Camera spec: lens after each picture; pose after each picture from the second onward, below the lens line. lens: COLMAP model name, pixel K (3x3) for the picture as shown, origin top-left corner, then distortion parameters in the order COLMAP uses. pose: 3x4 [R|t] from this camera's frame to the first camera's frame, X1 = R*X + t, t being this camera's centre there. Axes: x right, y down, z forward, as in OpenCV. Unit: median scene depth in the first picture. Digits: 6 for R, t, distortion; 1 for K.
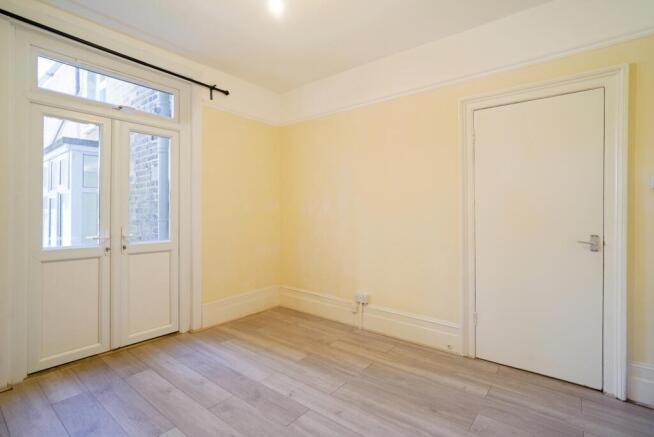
lens RADIAL K [[310.8, 0, 328.1], [0, 310.8, 215.9], [0, 0, 1]] dist [0.000018, 0.000052]
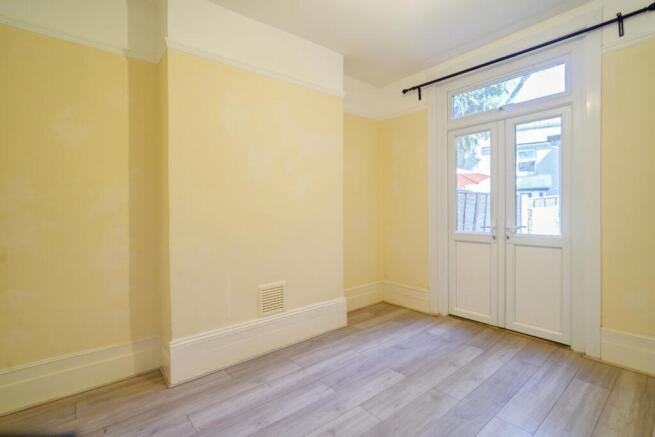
lens RADIAL K [[311.3, 0, 328.6], [0, 311.3, 215.9], [0, 0, 1]] dist [0.000018, 0.000052]
pose [[-0.184523, 0.022303, -0.982575, 0.525469], [0.008562, 0.999741, 0.021085, -0.000622], [0.982791, -0.004522, -0.184666, 0.610313]]
